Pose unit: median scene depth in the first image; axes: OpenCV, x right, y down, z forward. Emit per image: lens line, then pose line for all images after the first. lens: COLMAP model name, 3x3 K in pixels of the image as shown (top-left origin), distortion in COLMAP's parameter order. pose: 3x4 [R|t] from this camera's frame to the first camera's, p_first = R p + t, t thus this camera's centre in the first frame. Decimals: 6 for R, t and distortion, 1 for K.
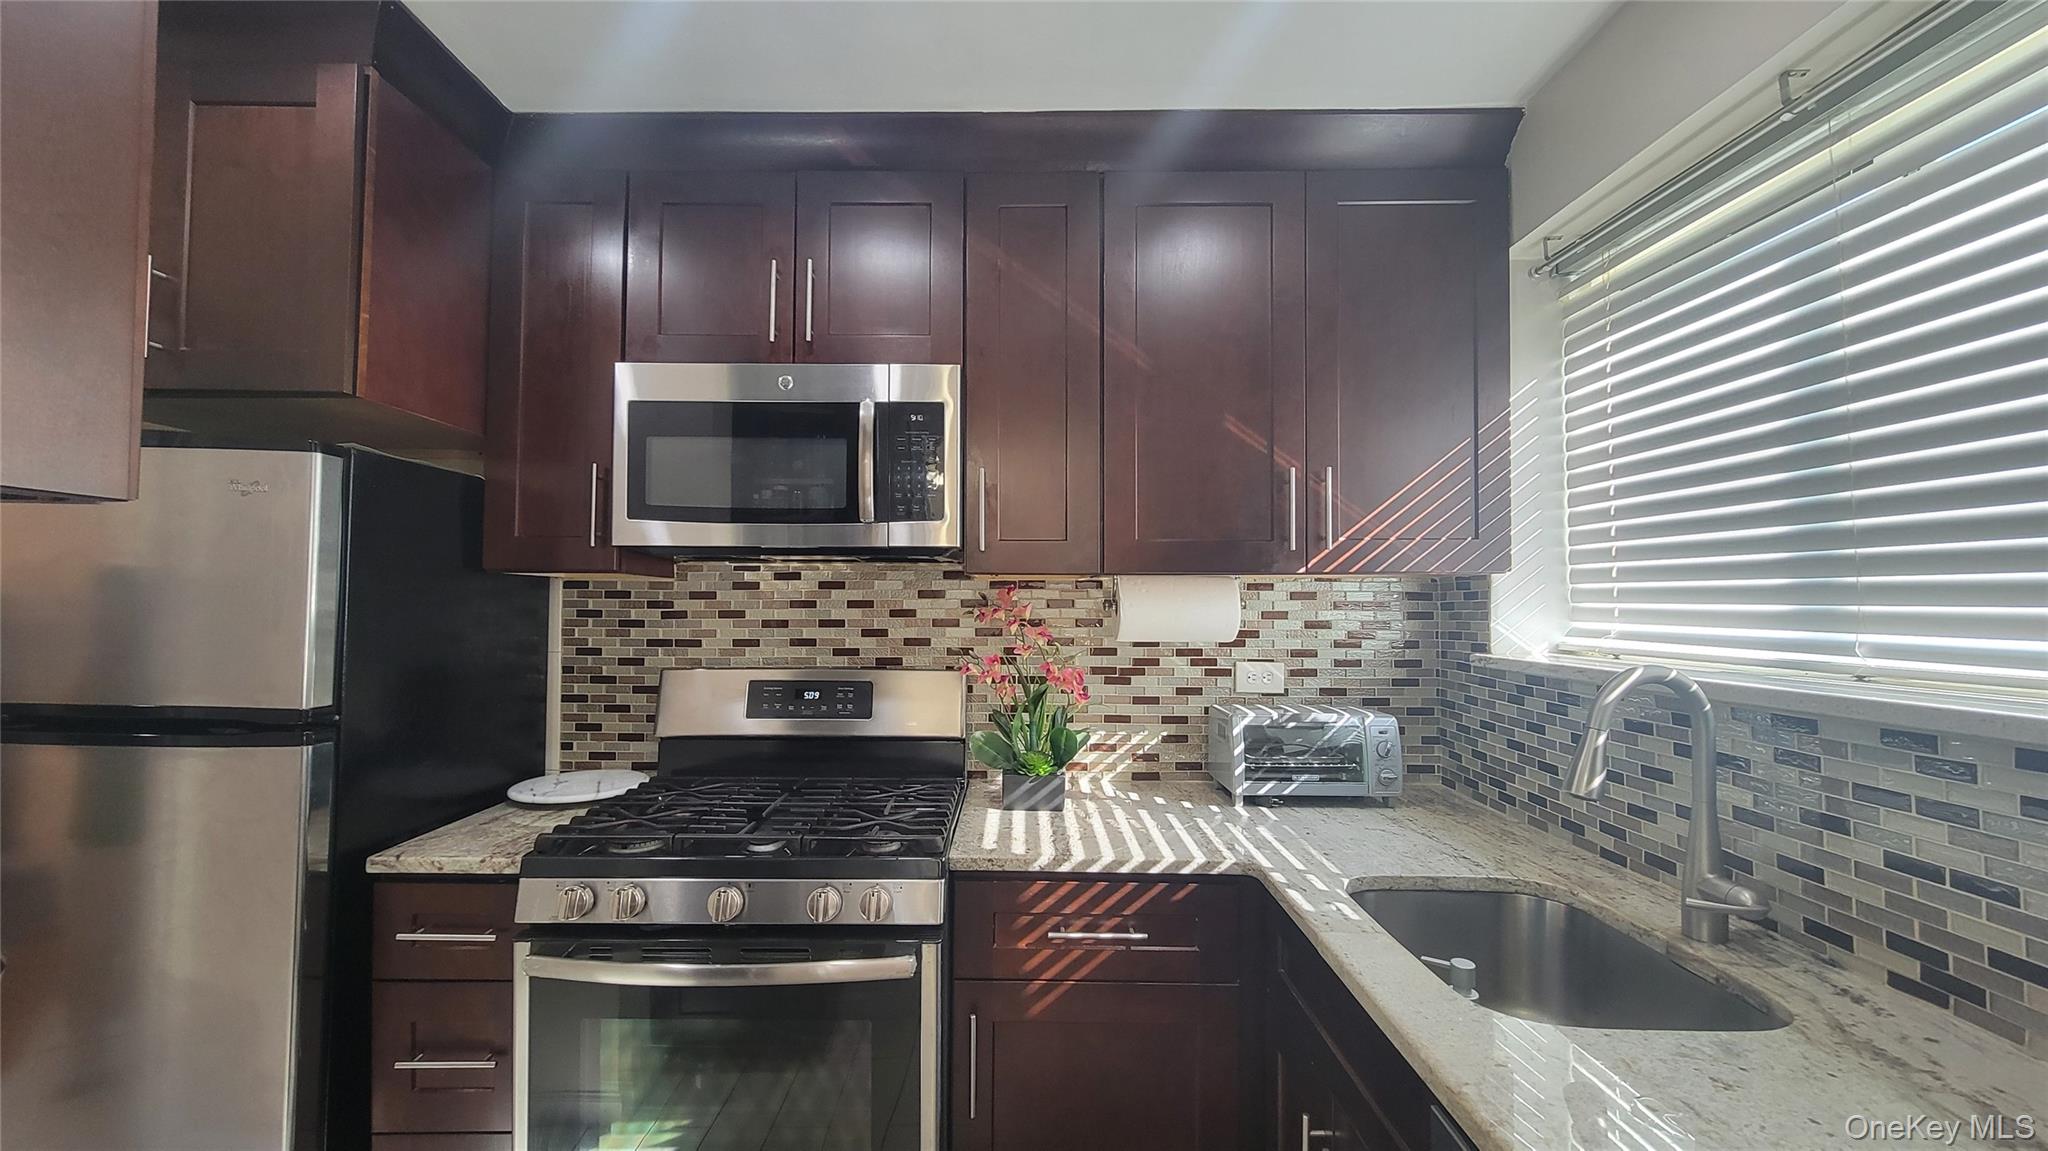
lens RADIAL K [[833.5, 0, 1021.0], [0, 833.5, 581.8], [0, 0, 1]] dist [-0.002251, -0.000143]
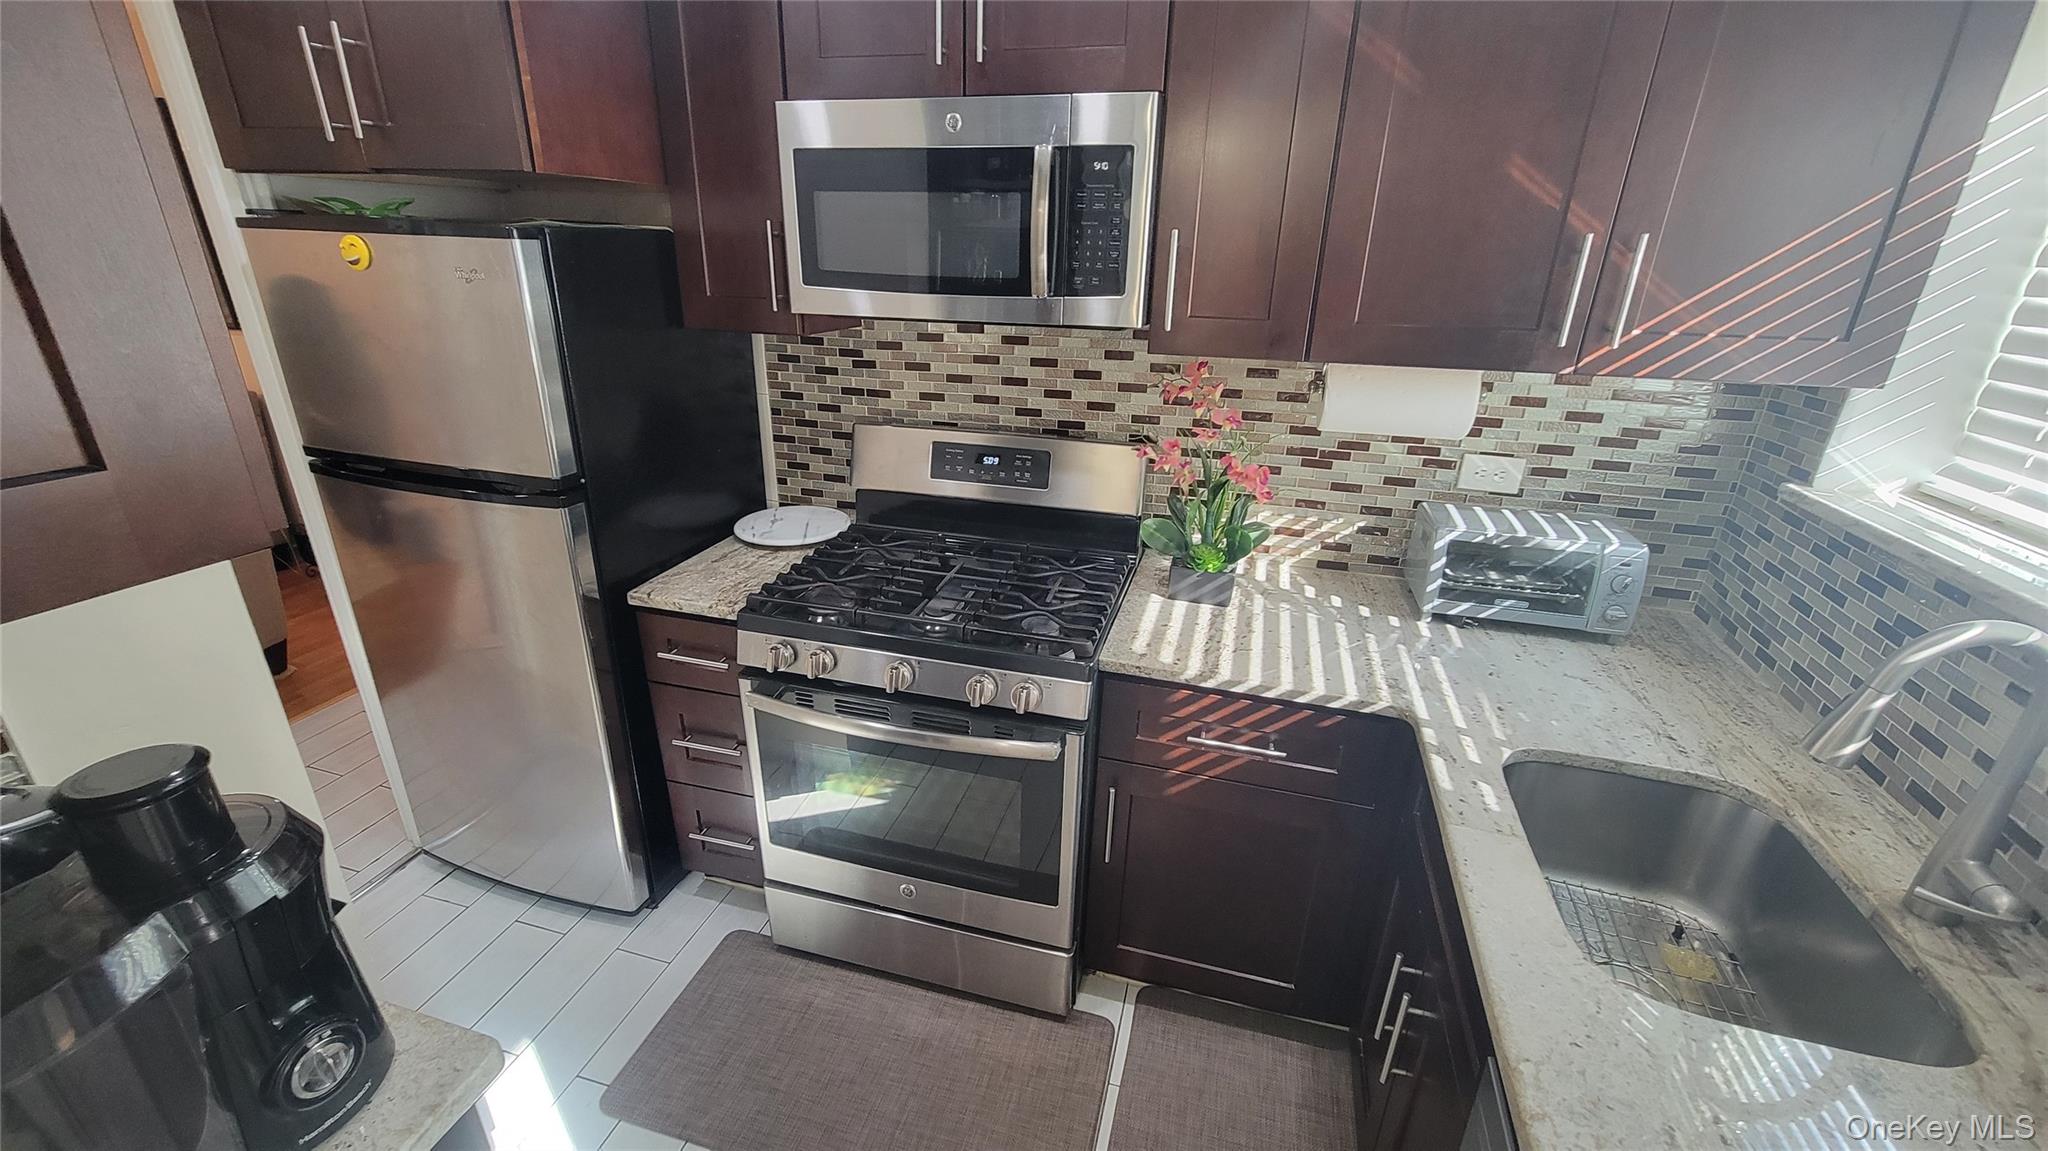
lens RADIAL K [[835.8, 0, 1024.0], [0, 835.8, 575.5], [0, 0, 1]] dist [0.001174, -0.003586]
pose [[0.960964, 0.120728, -0.248943, 0.057042], [-0.011845, 0.916901, 0.398940, -0.144252], [0.276419, -0.380418, 0.882539, 0.069950]]
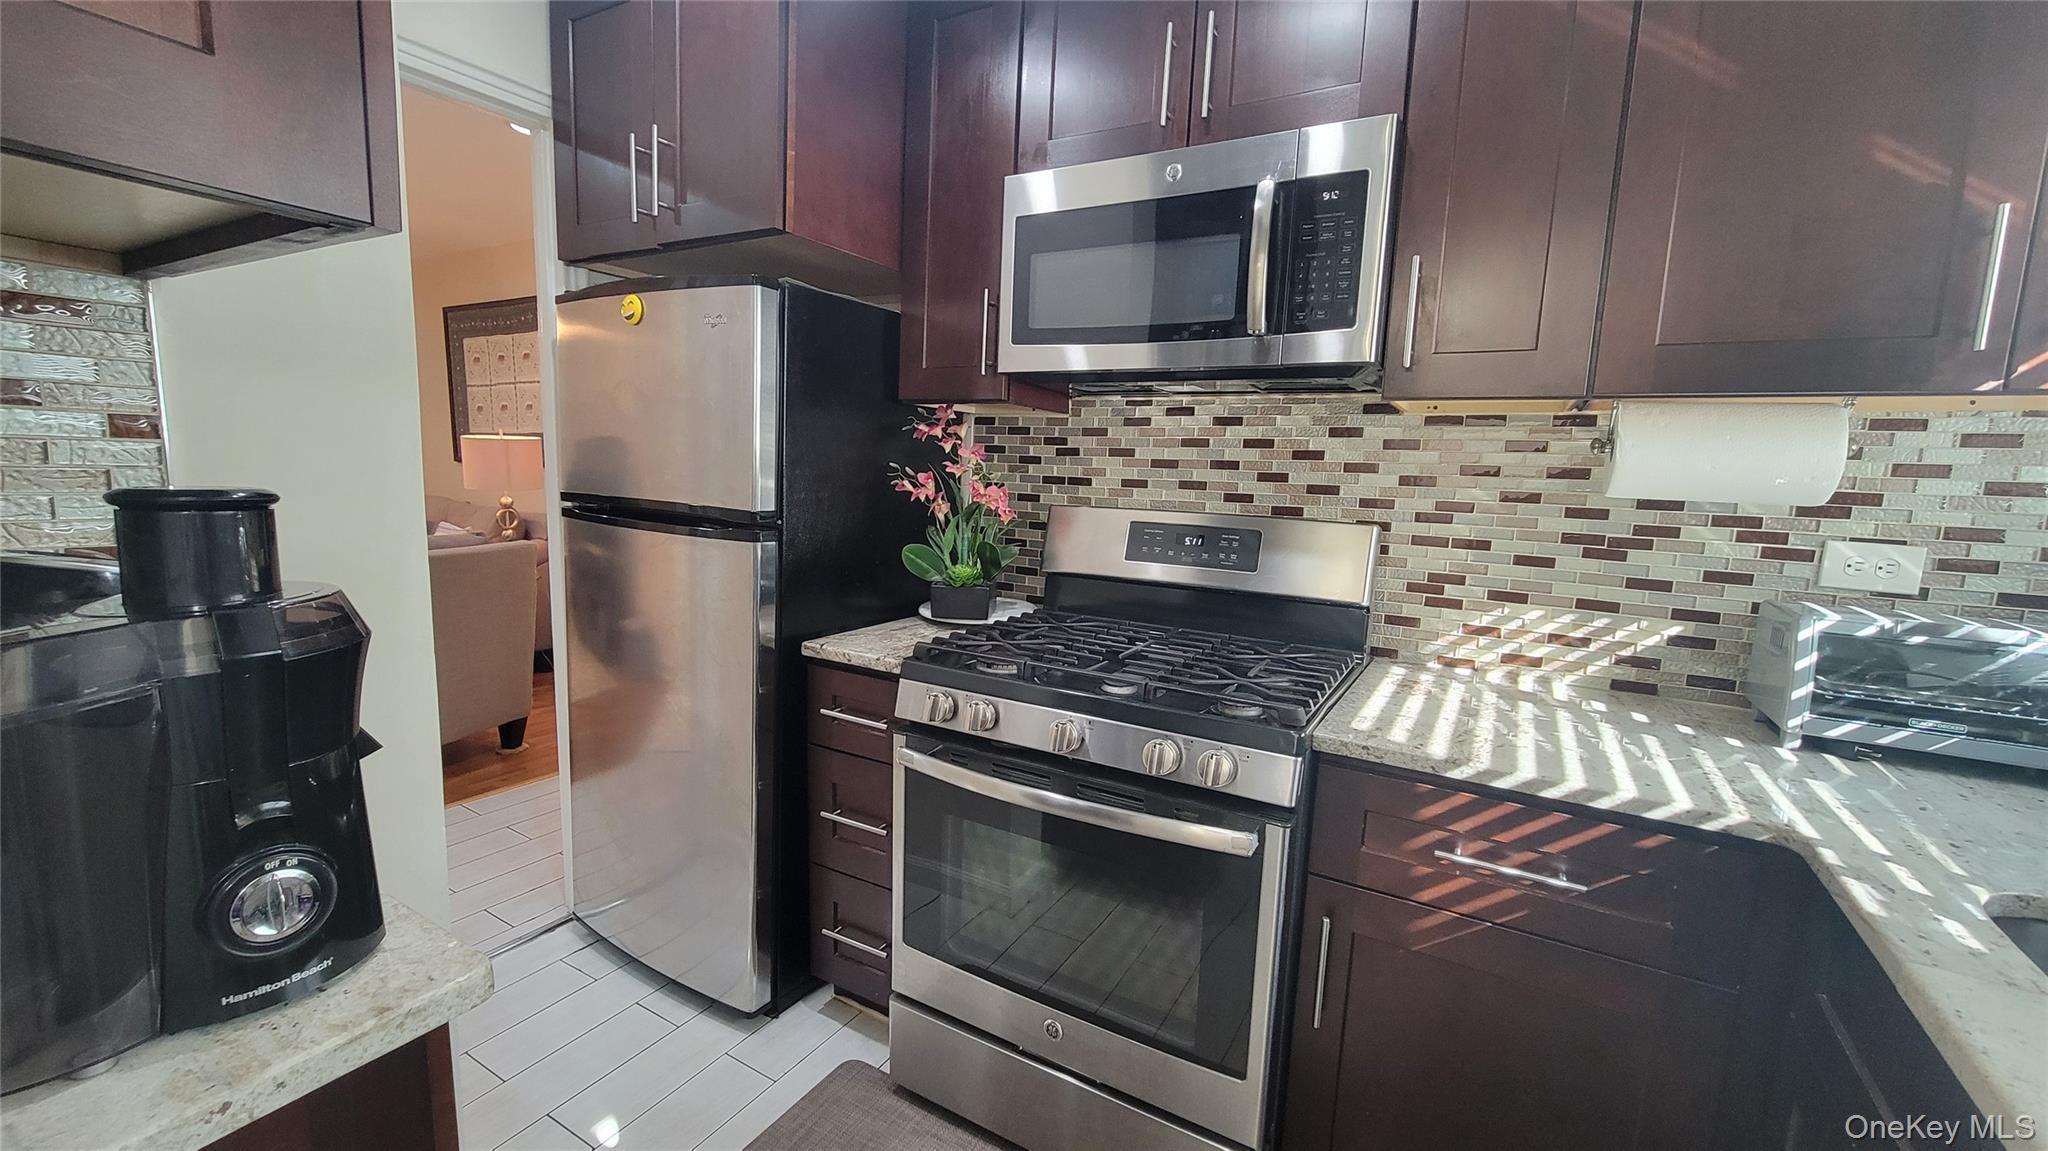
lens RADIAL K [[836.5, 0, 1023.4], [0, 836.5, 589.4], [0, 0, 1]] dist [0.001574, -0.003686]
pose [[0.857205, 0.099292, -0.505313, 0.059162], [-0.020149, 0.986951, 0.159752, 0.047147], [0.514582, -0.126759, 0.848020, 0.126191]]
